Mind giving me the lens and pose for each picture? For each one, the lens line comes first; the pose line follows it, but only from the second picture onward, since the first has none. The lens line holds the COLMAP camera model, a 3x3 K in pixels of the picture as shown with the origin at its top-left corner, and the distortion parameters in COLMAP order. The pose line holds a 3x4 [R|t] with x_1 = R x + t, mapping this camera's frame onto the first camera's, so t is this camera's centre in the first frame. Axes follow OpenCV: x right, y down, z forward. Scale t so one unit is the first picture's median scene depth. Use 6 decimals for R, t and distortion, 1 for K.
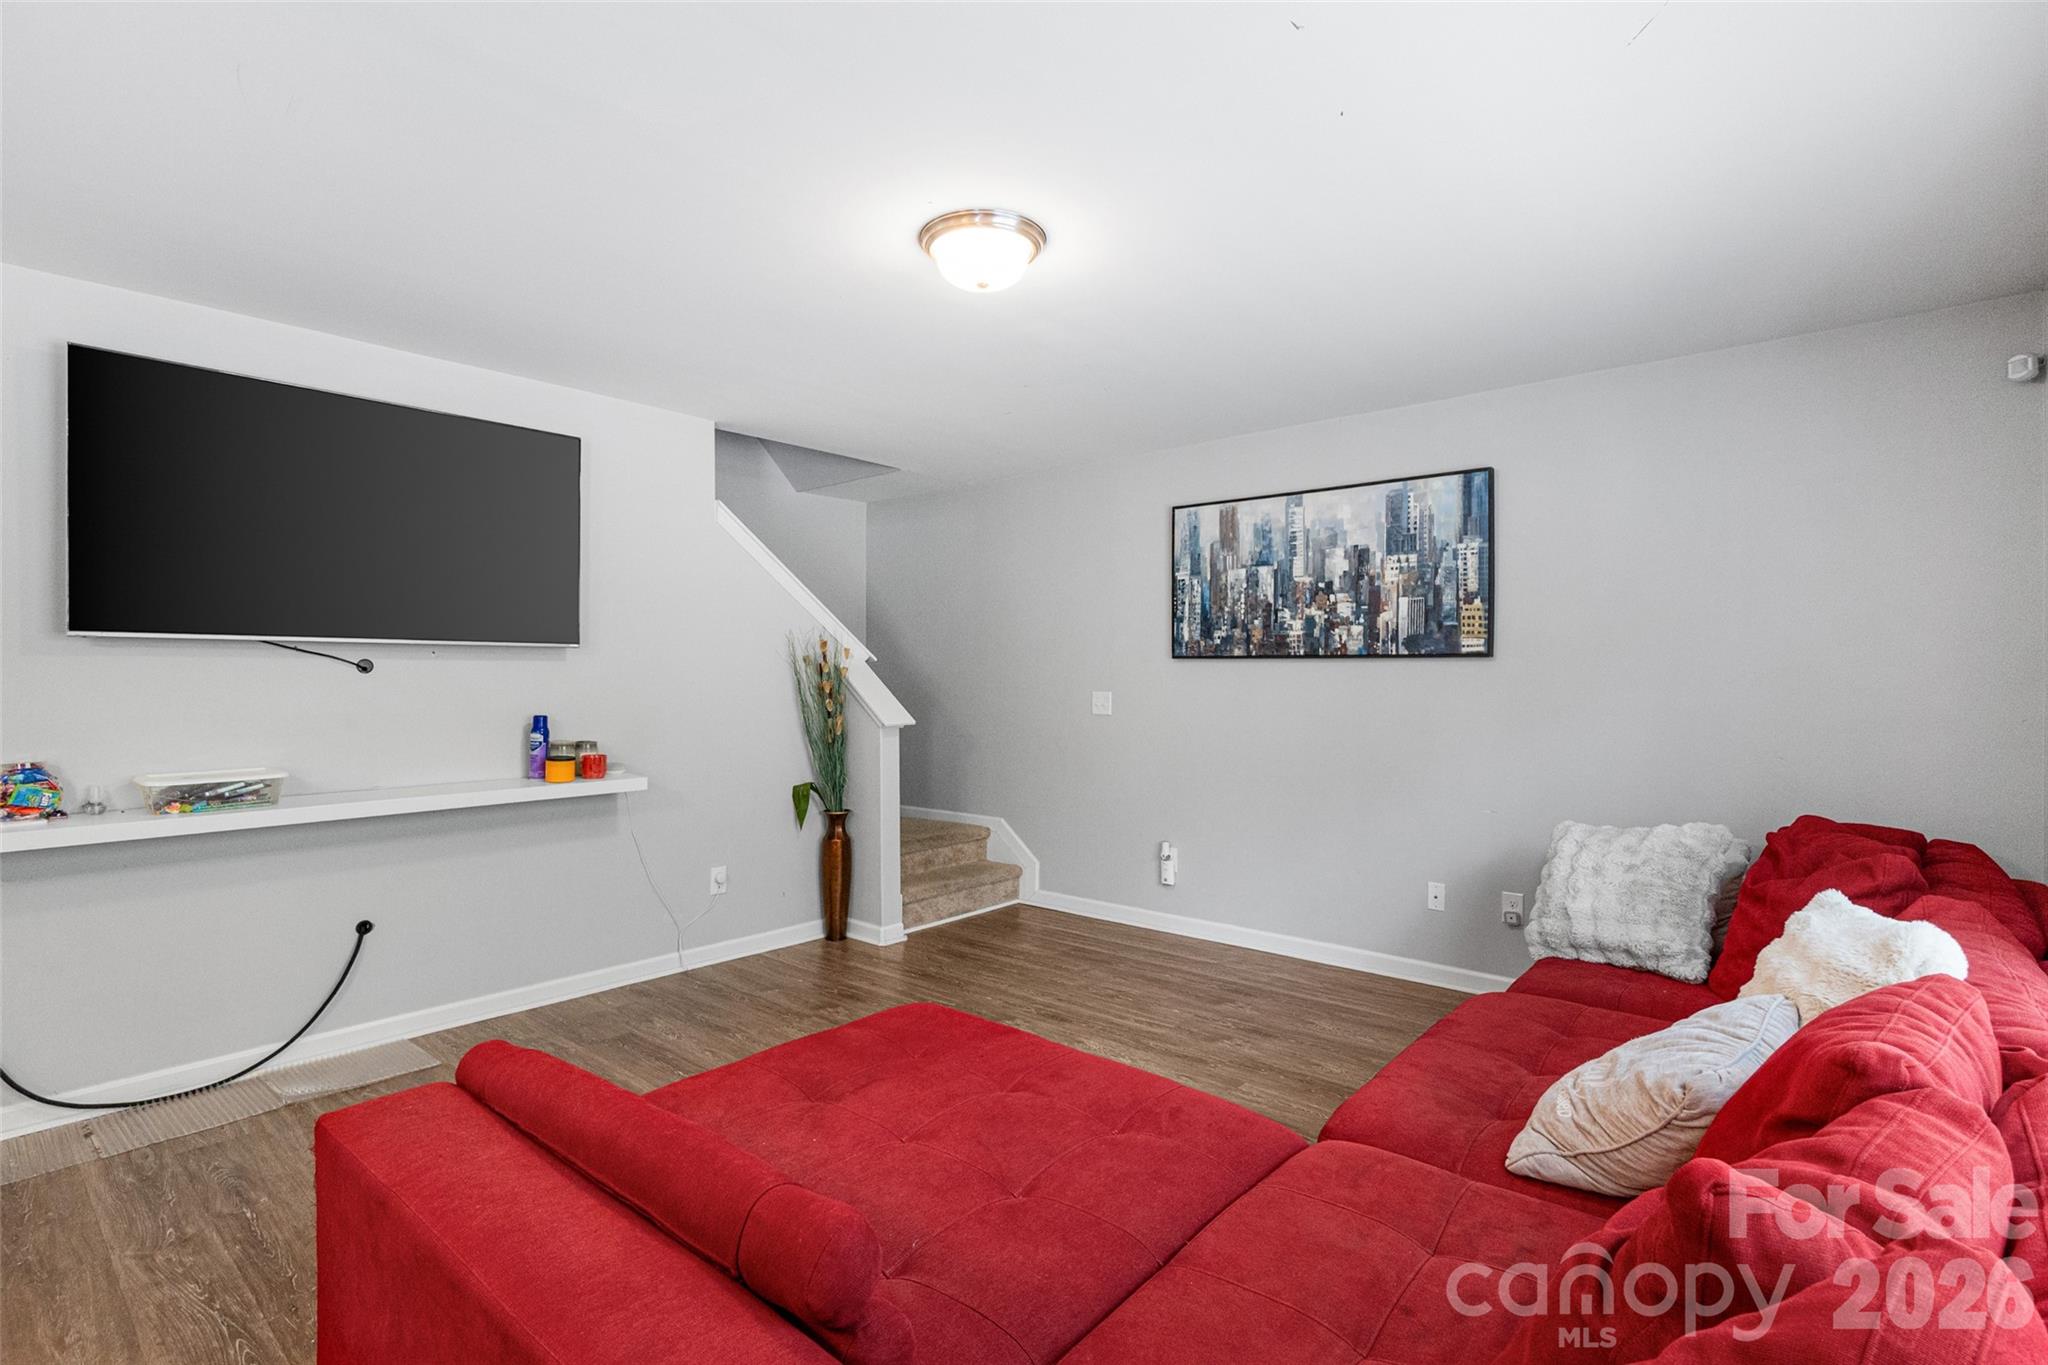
lens RADIAL K [[972.2, 0, 1023.6], [0, 972.2, 676.6], [0, 0, 1]] dist [-0.008997, 0.001350]
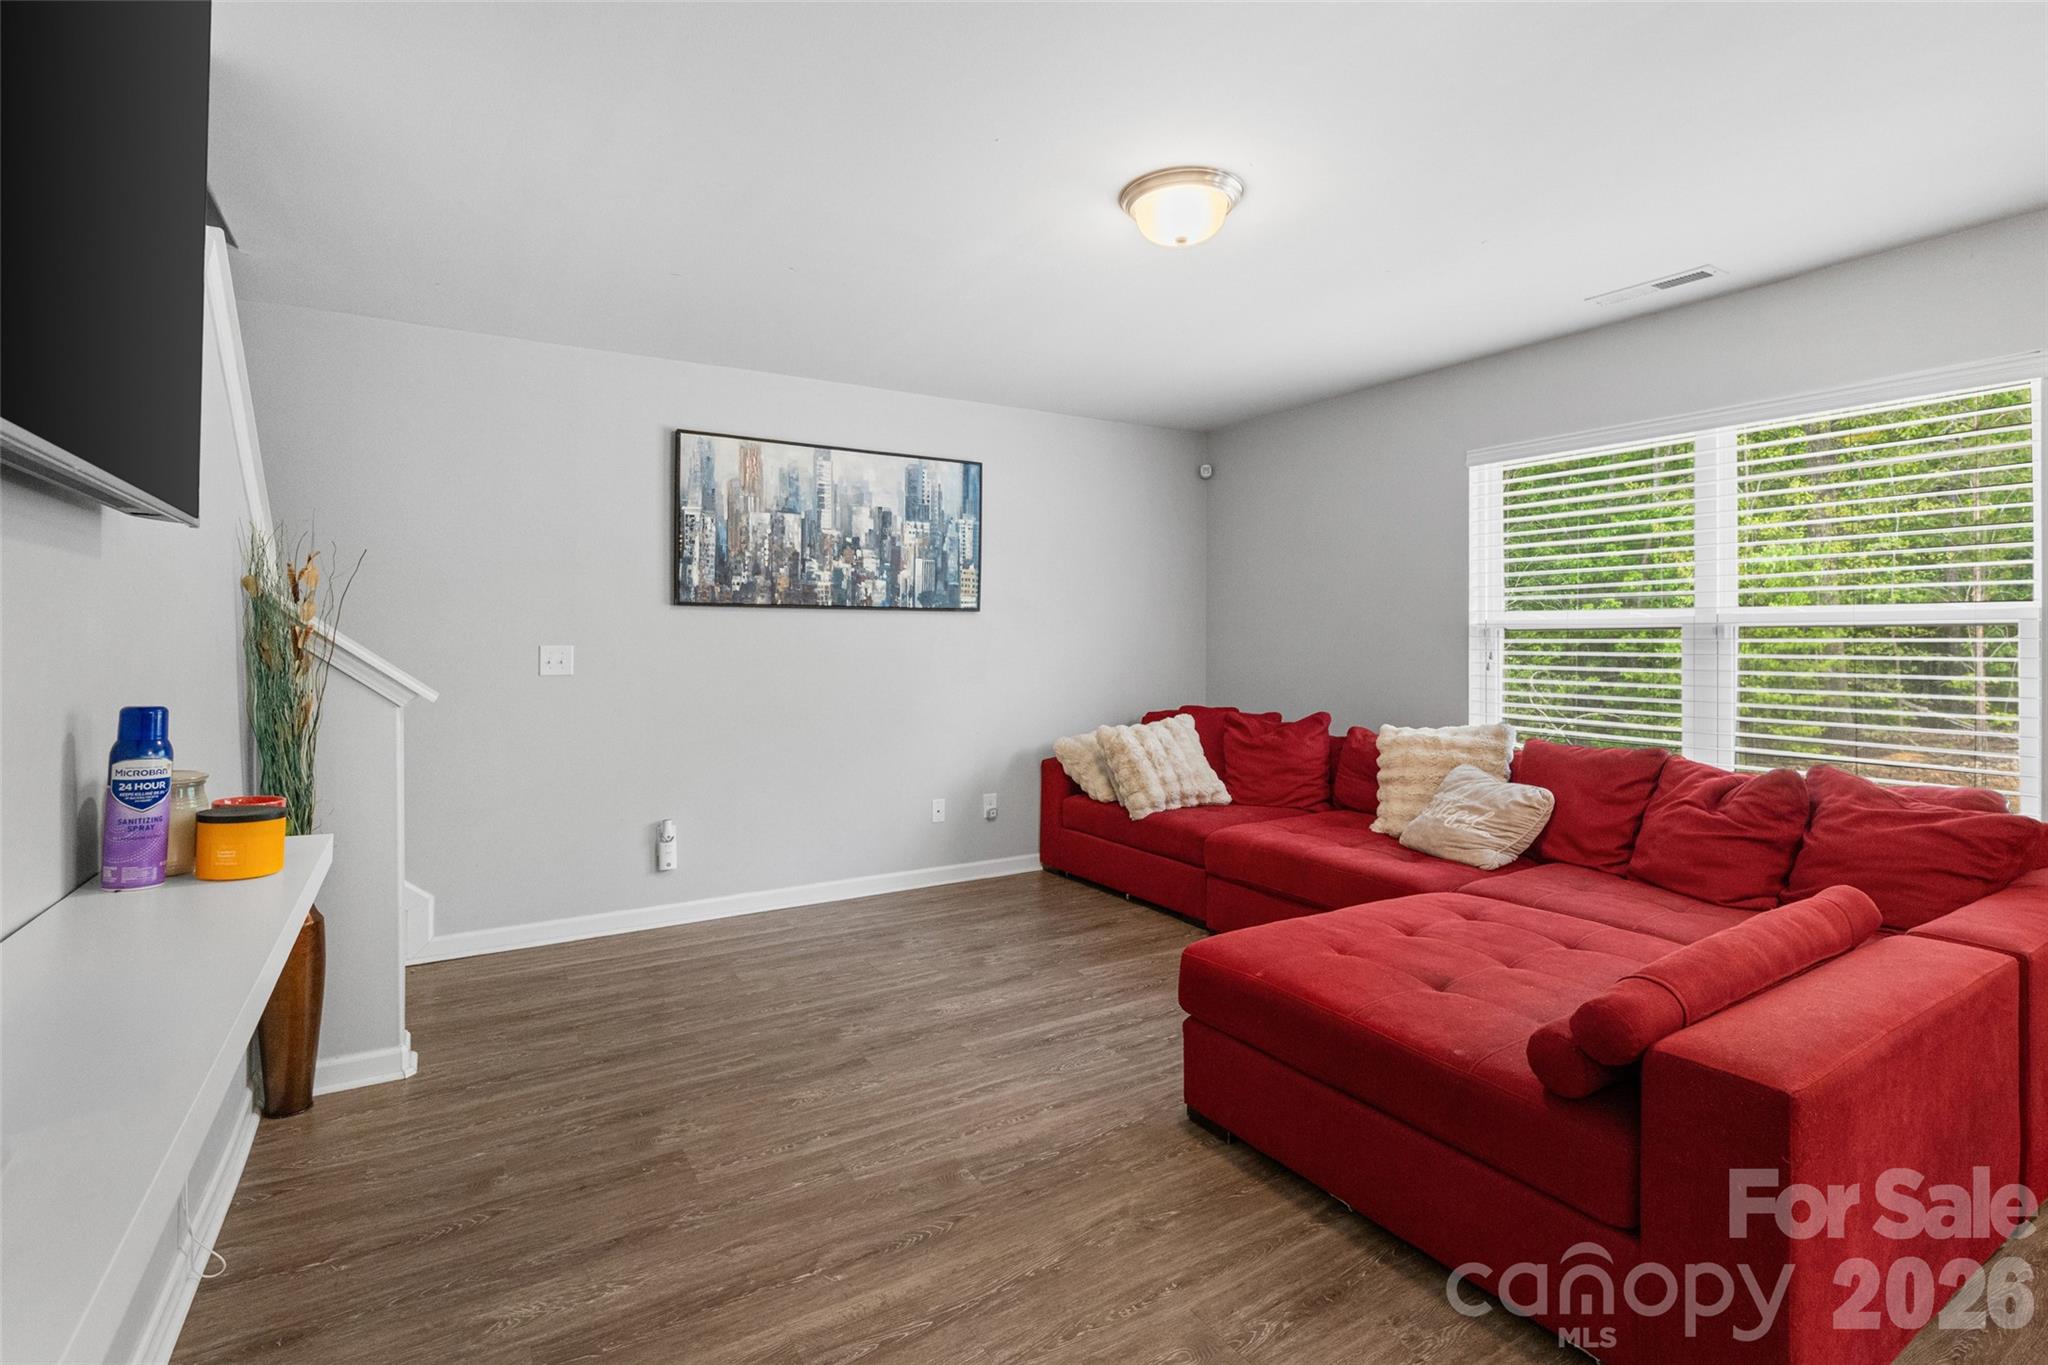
lens RADIAL K [[972.2, 0, 1001.9], [0, 972.2, 637.7], [0, 0, 1]] dist [-0.008997, 0.001350]
pose [[0.309259, 0.001550, 0.950976, -0.642999], [0.005040, 0.999982, -0.003269, 0.016276], [-0.950964, 0.005804, 0.309246, 0.514574]]
